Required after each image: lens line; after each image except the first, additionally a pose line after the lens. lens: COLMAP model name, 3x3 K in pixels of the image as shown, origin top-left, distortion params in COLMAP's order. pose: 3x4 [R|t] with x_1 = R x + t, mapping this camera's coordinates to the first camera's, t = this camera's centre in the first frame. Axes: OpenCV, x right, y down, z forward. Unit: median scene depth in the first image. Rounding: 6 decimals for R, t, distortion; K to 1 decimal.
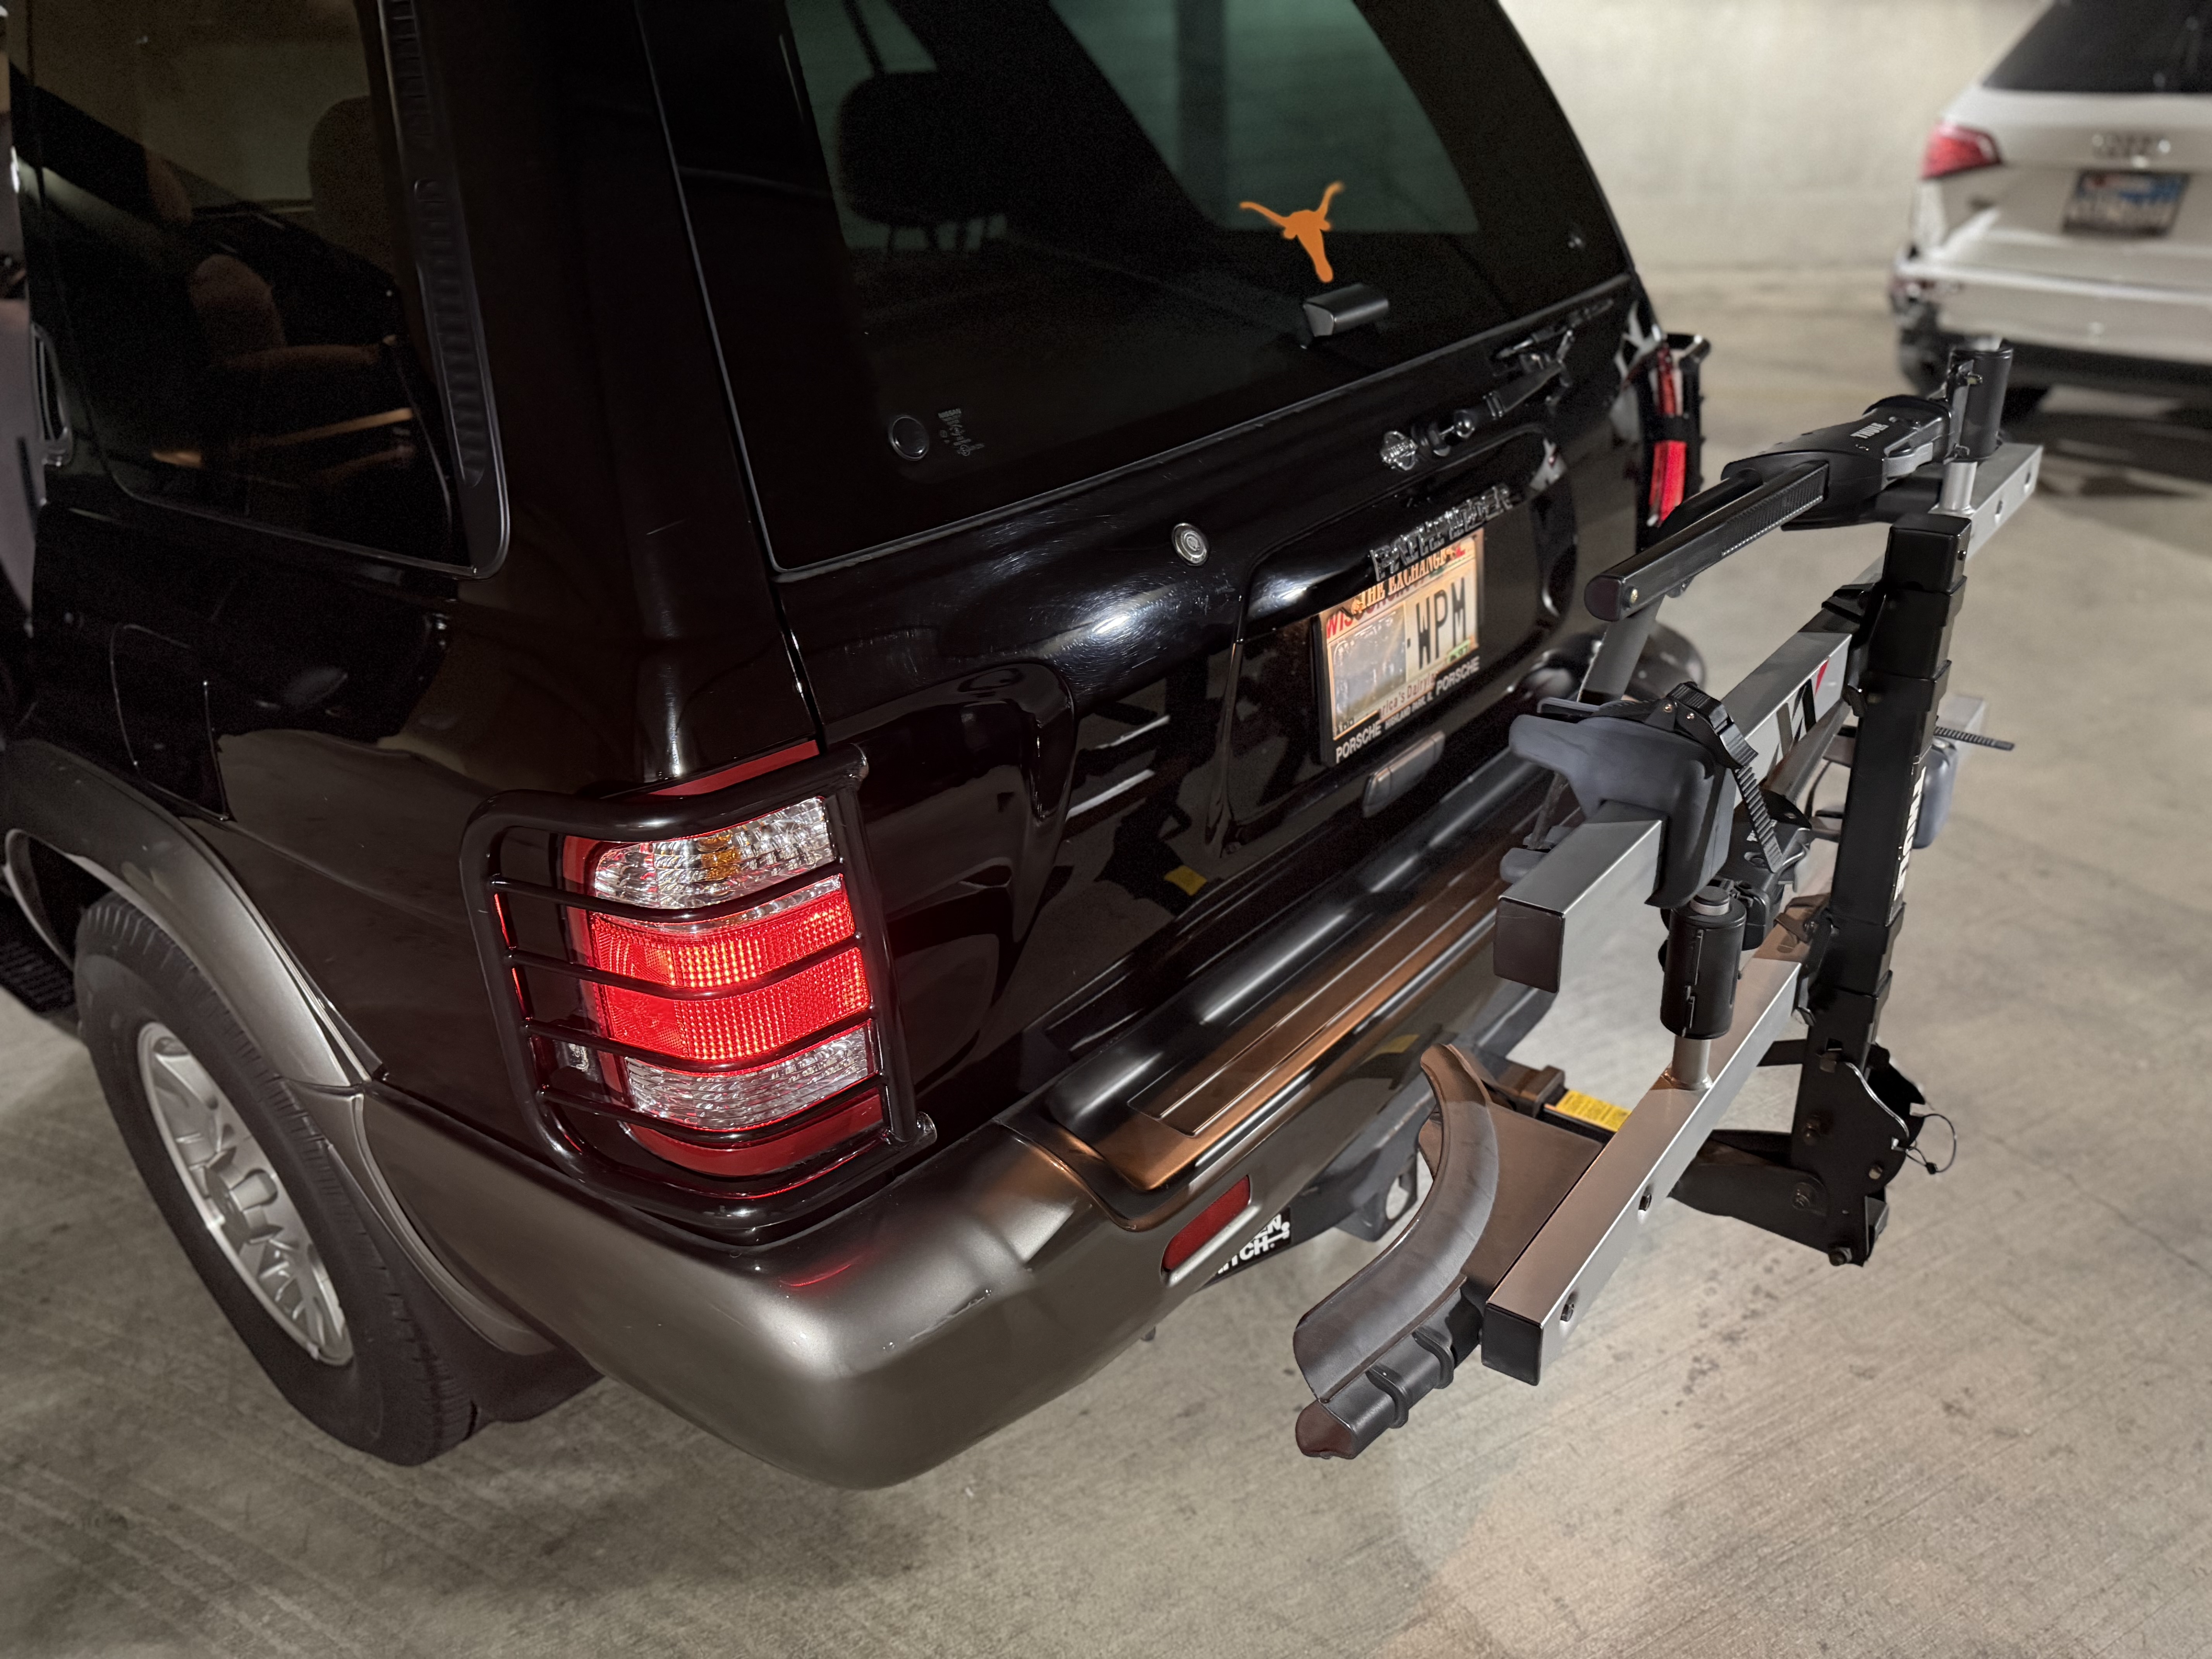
lens RADIAL K [[1566.7, 0, 1105.3], [0, 1566.7, 841.3], [0, 0, 1]] dist [0.037960, -0.044514]
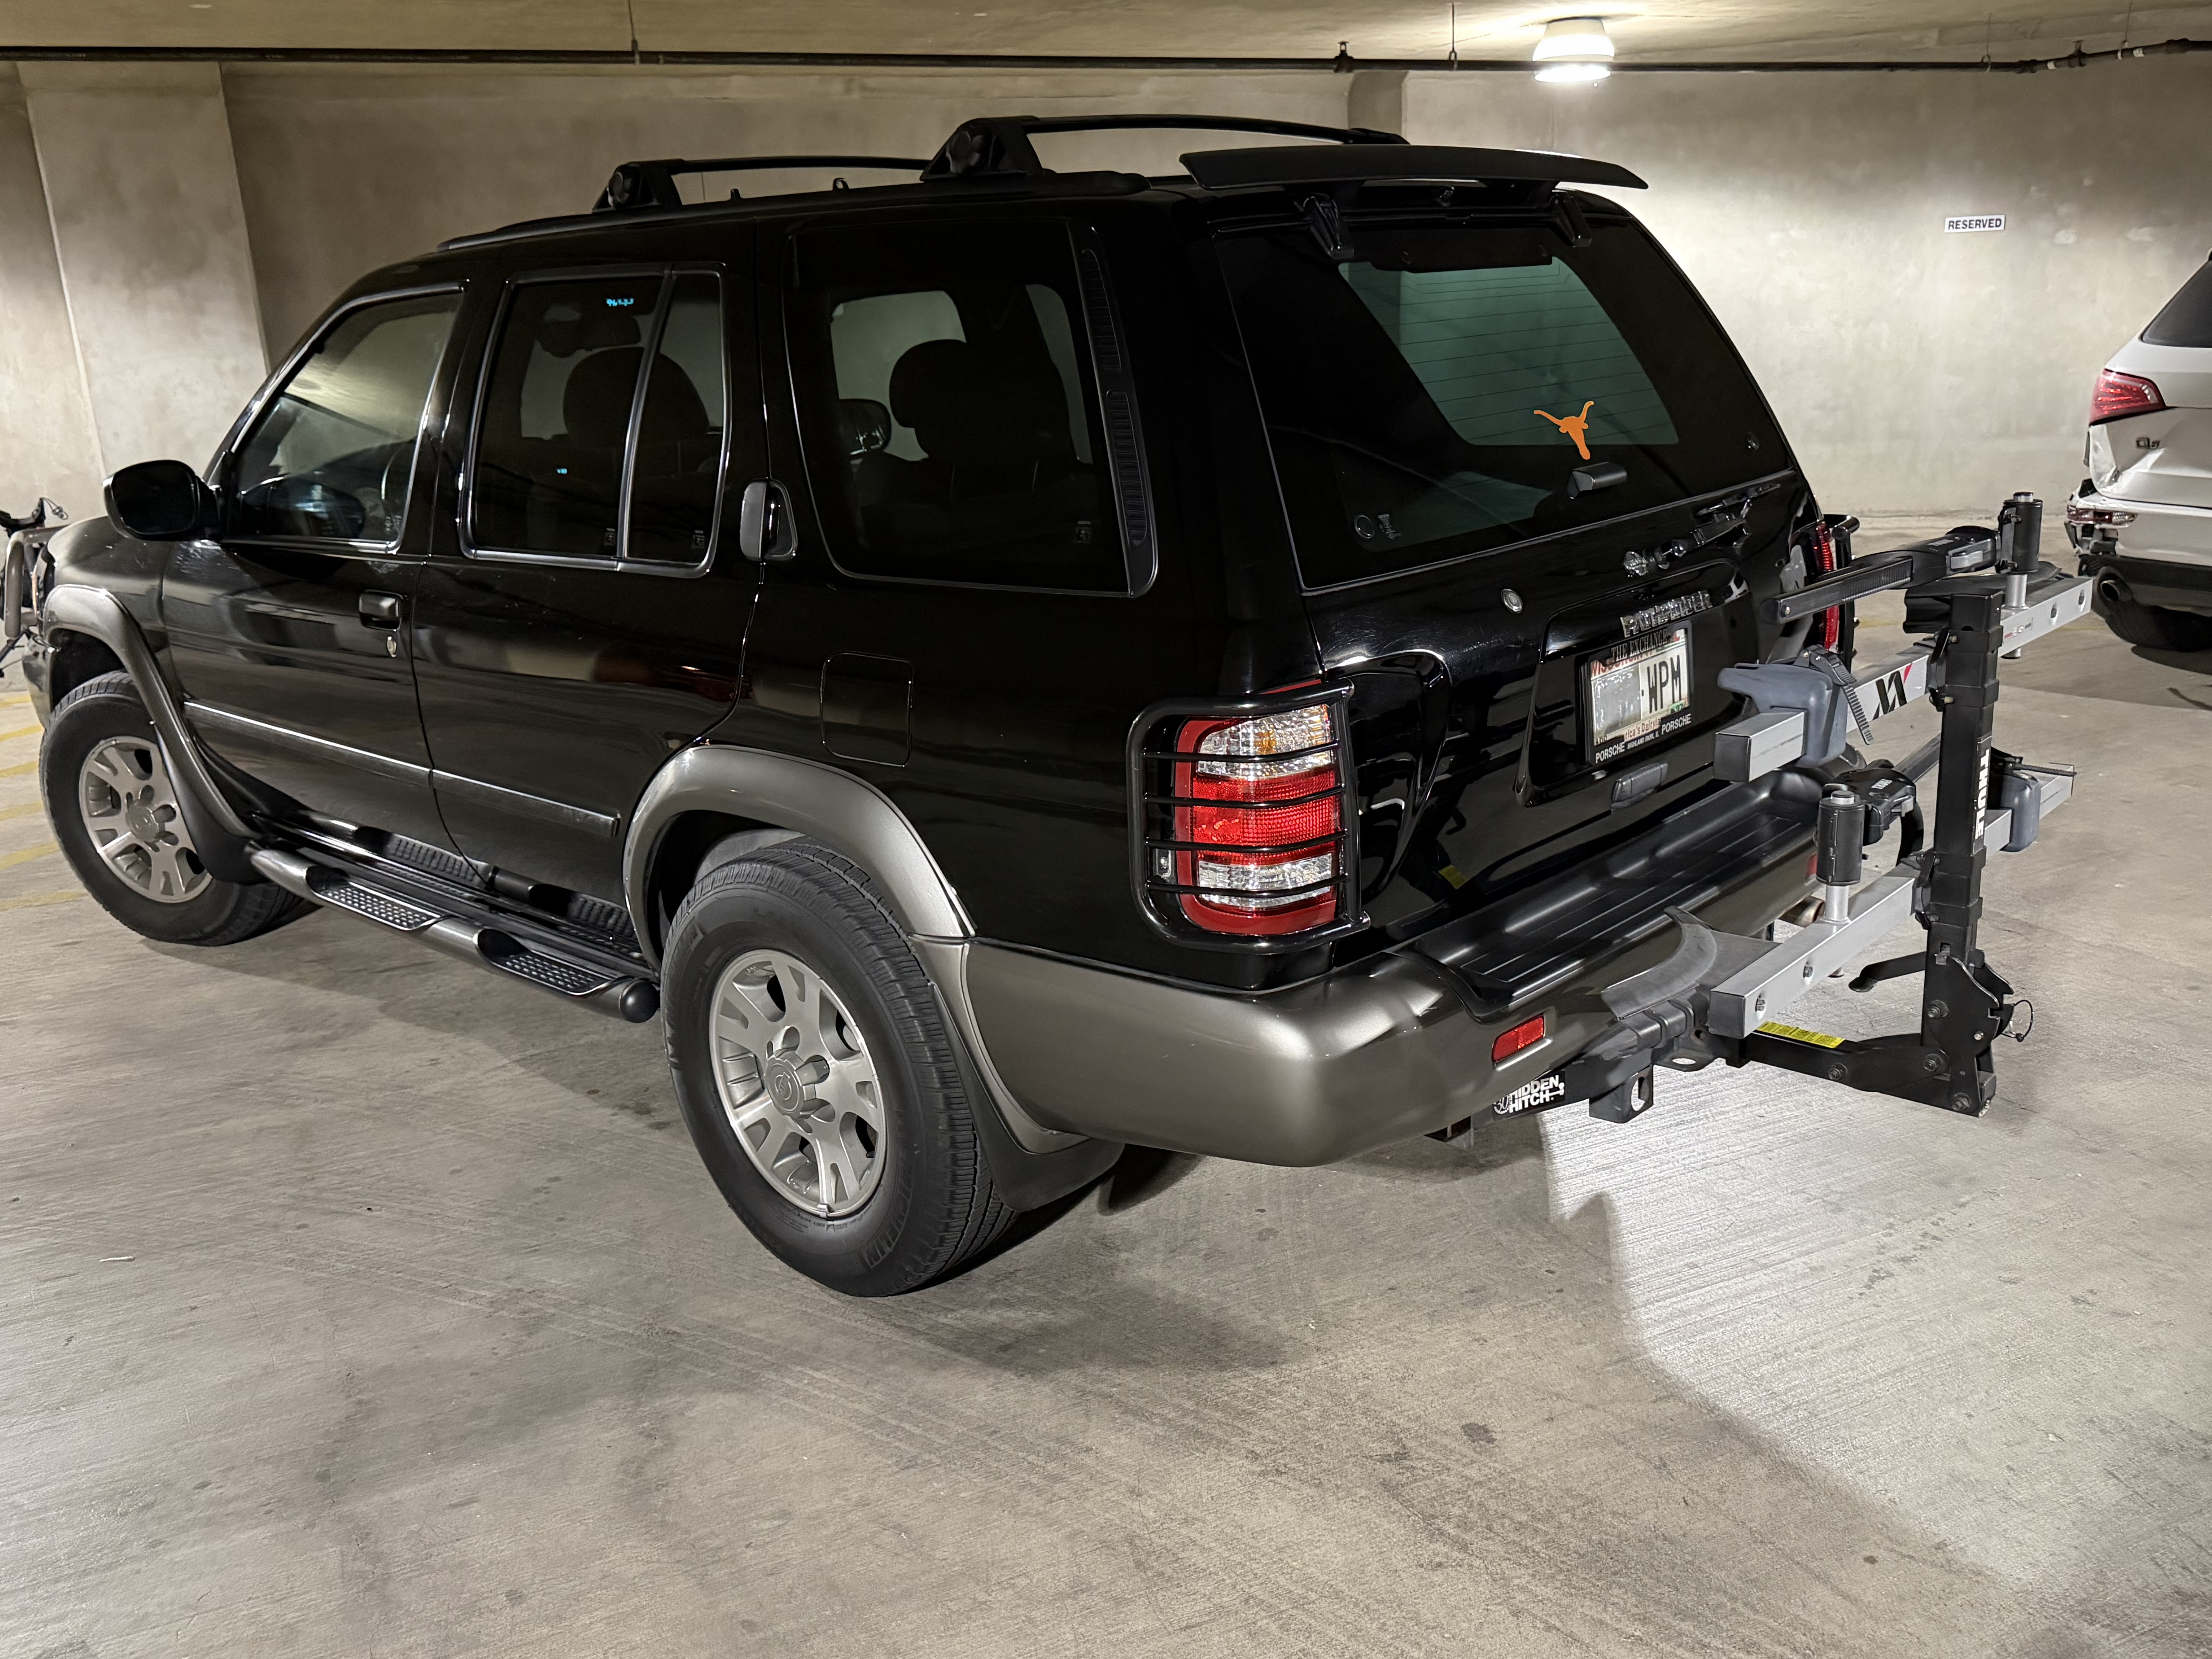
lens RADIAL K [[1826.6, 0, 1096.4], [0, 1826.6, 836.7], [0, 0, 1]] dist [0.061032, -0.069041]
pose [[0.997396, 0.023037, -0.068347, -0.181432], [-0.035015, 0.983114, -0.179611, 0.306794], [0.063055, 0.181537, 0.981361, -0.644478]]
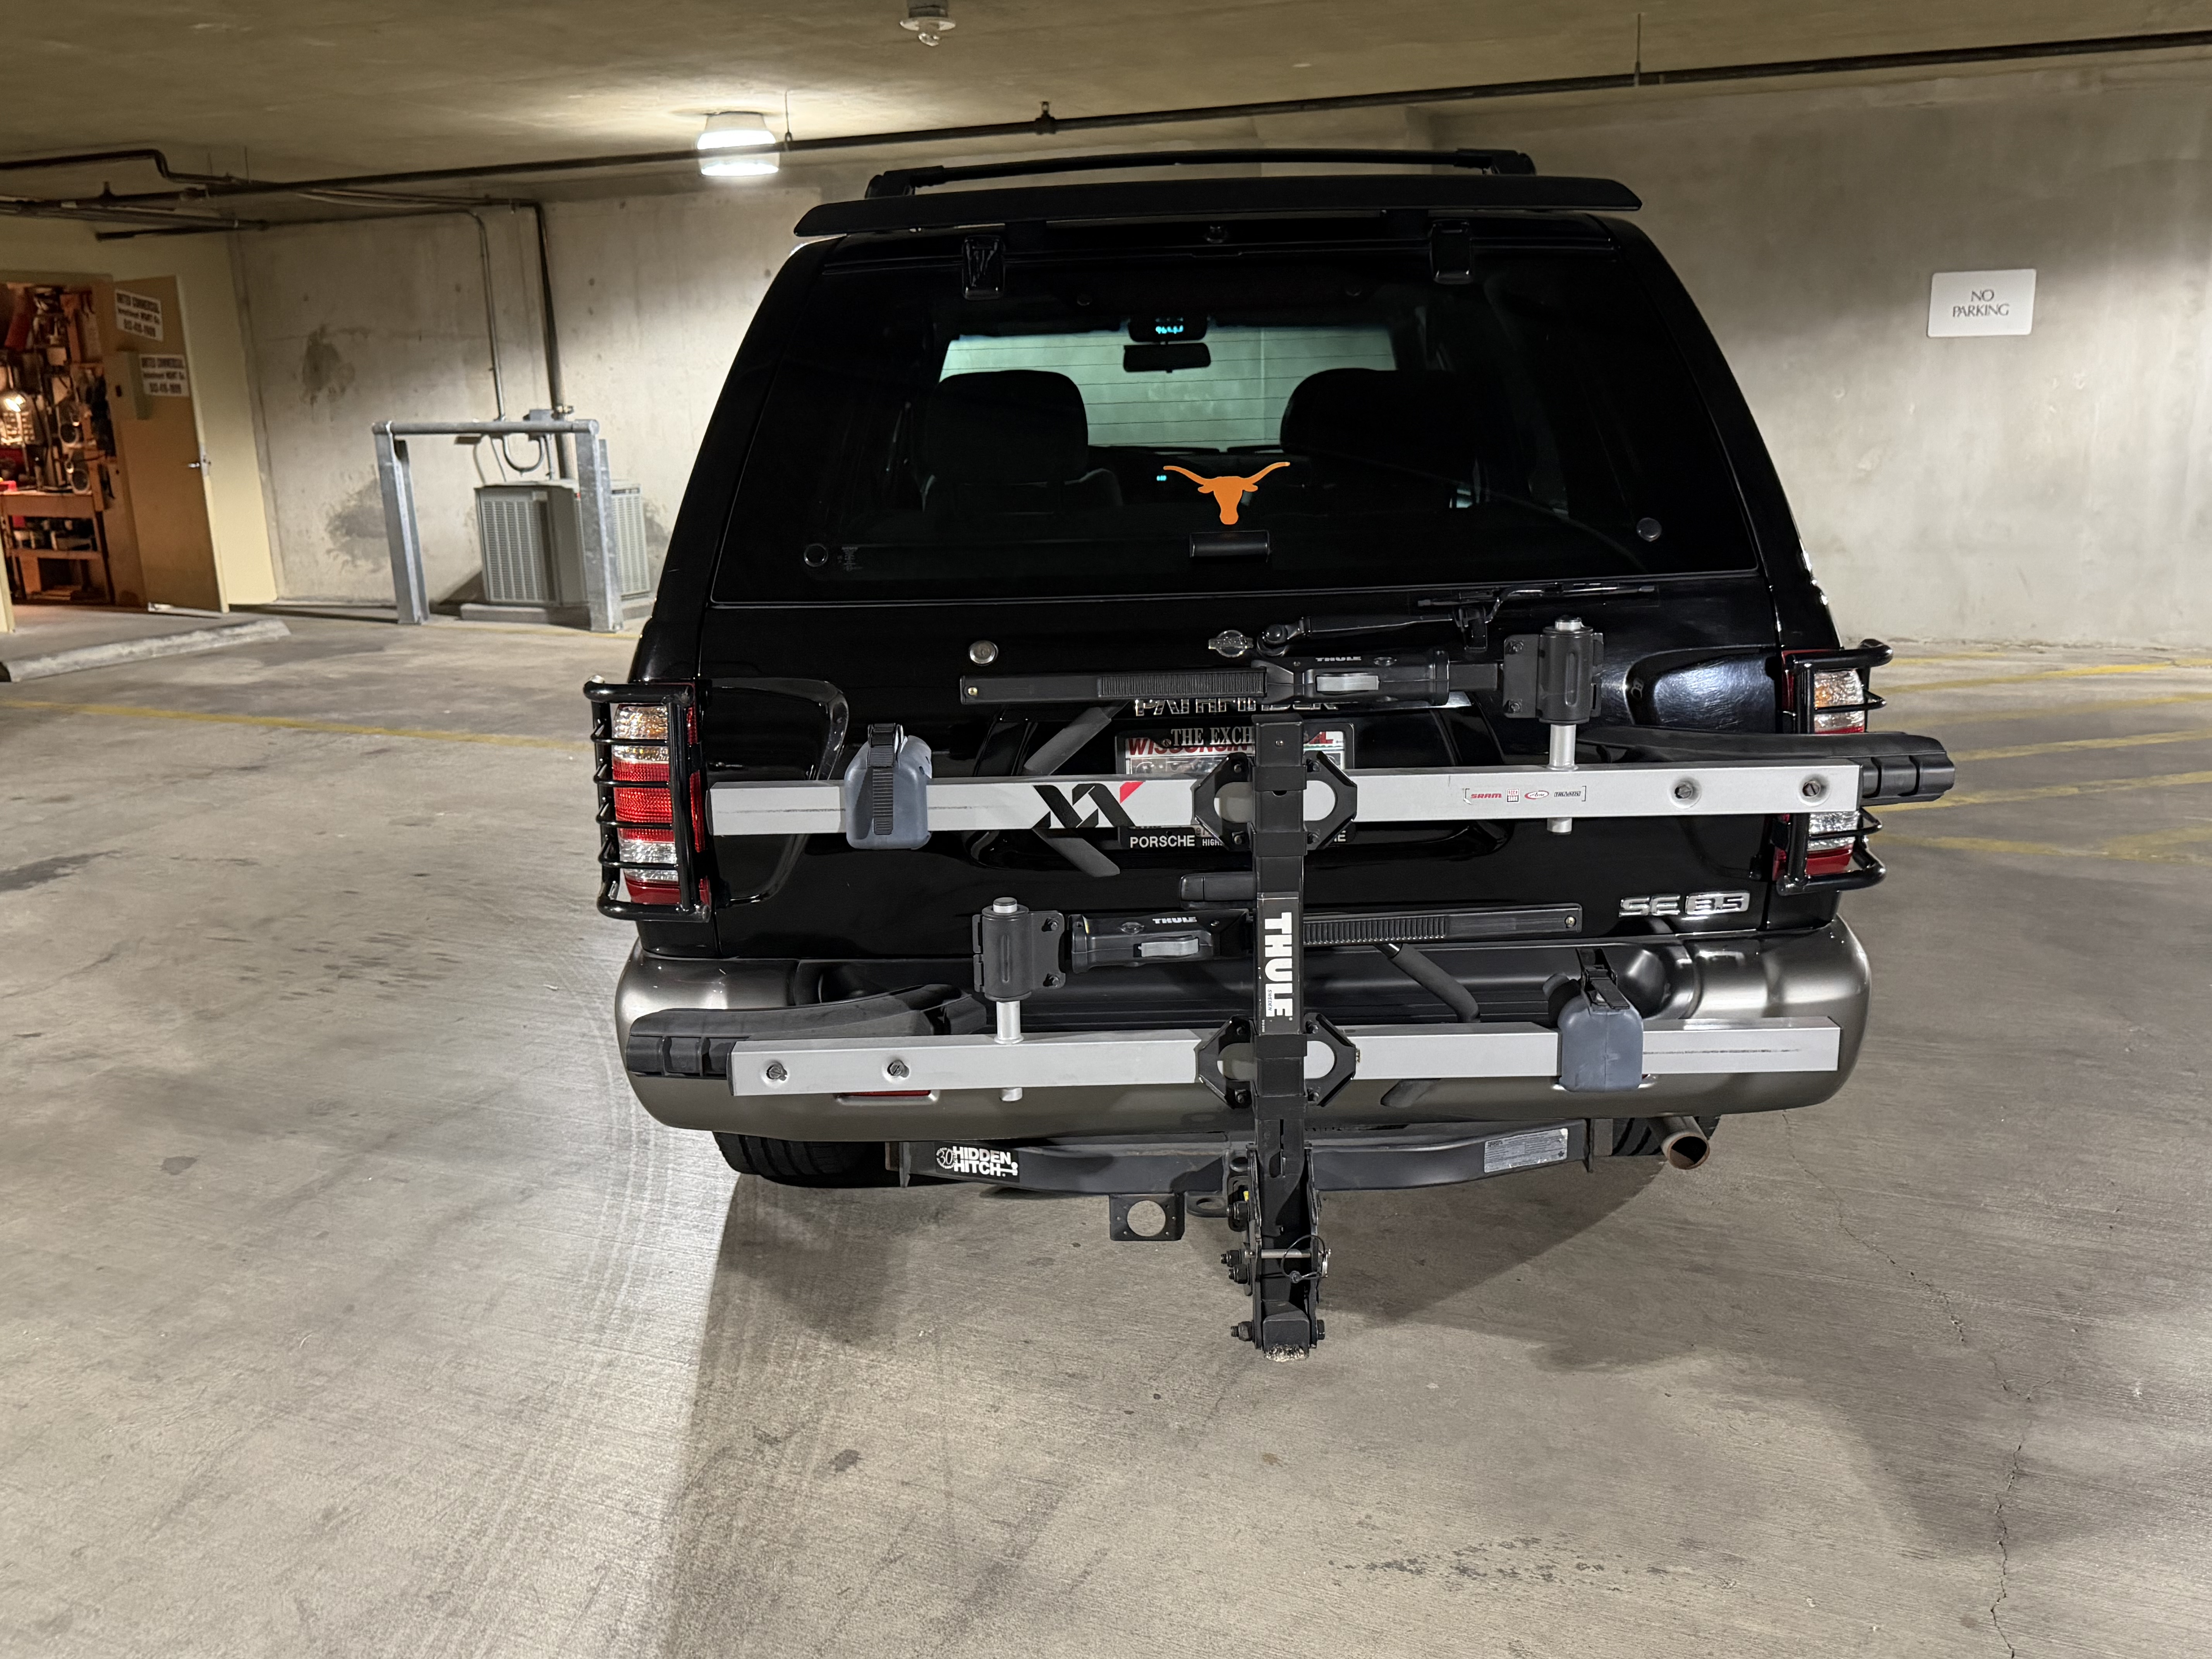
lens RADIAL K [[1939.1, 0, 1100.2], [0, 1939.1, 831.1], [0, 0, 1]] dist [-0.048113, 0.028749]
pose [[0.622077, 0.214221, -0.753080, 1.251700], [-0.357356, 0.933497, -0.029650, -0.004290], [0.696646, 0.287562, 0.657261, -0.132332]]
